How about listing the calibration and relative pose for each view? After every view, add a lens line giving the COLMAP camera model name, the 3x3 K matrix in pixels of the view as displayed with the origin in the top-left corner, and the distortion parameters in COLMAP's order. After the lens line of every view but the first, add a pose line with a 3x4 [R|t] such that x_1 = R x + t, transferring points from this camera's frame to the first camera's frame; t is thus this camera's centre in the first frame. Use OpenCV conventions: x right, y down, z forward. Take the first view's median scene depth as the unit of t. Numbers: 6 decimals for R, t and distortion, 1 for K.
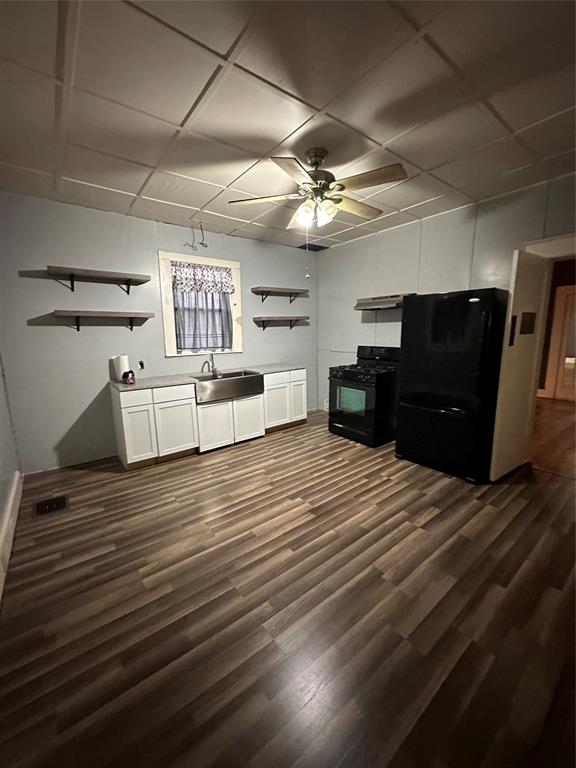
lens RADIAL K [[306.8, 0, 286.3], [0, 306.8, 382.5], [0, 0, 1]] dist [-0.001798, 0.000577]
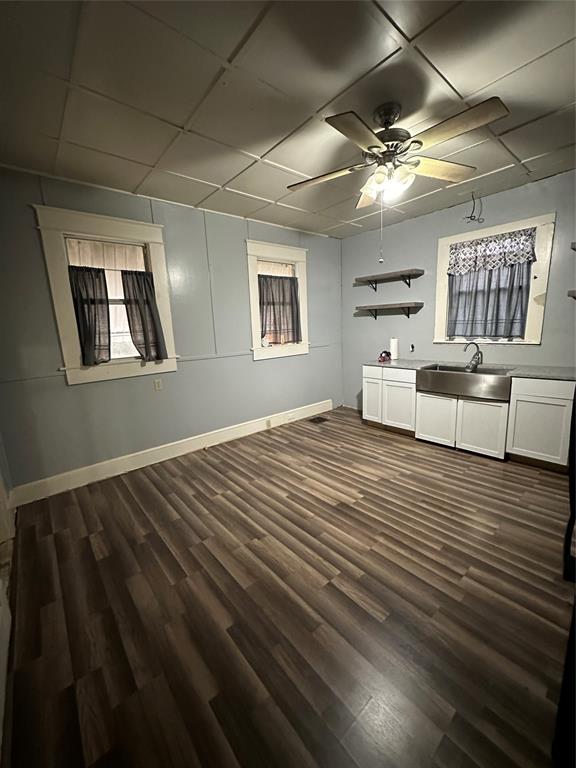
lens RADIAL K [[306.8, 0, 286.3], [0, 306.8, 382.5], [0, 0, 1]] dist [-0.001798, 0.000577]
pose [[0.044245, 0.197536, -0.979297, 0.634237], [-0.125607, 0.973578, 0.190707, -0.088488], [0.991093, 0.114568, 0.067888, 0.454236]]
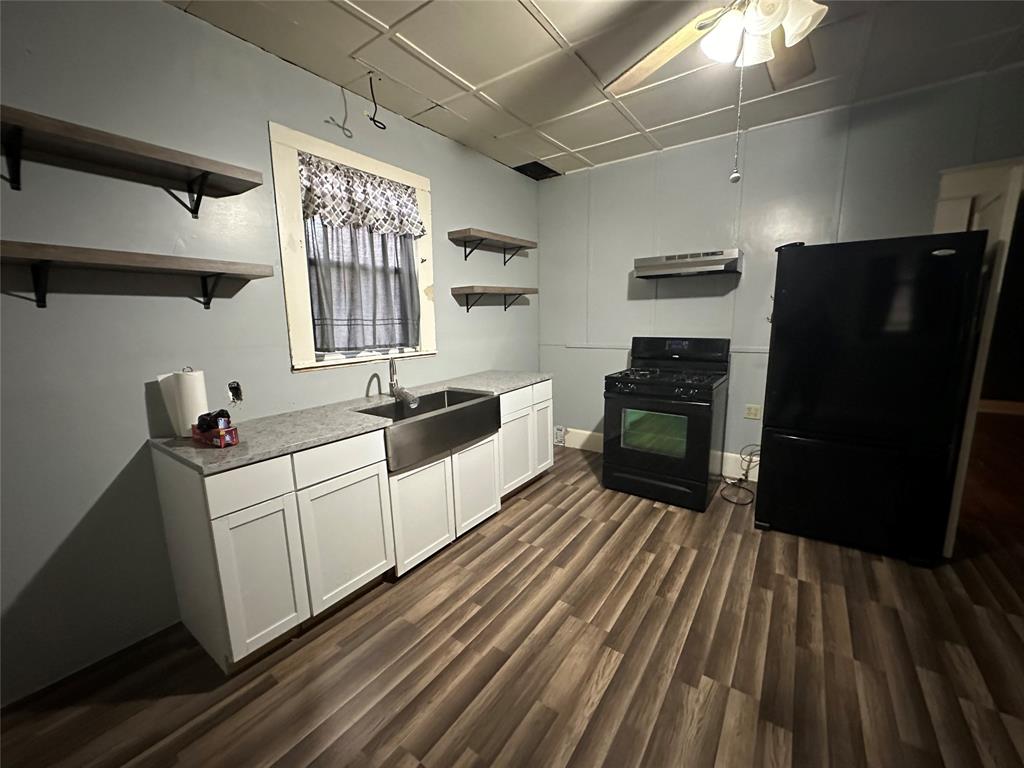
lens RADIAL K [[409.0, 0, 512.0], [0, 409.0, 384.0], [0, 0, 1]] dist [-0.001798, 0.000577]
pose [[0.956785, -0.049878, 0.286488, -0.262485], [0.052561, 0.998616, -0.001680, -0.045274], [-0.286008, 0.016665, 0.958082, 0.348073]]
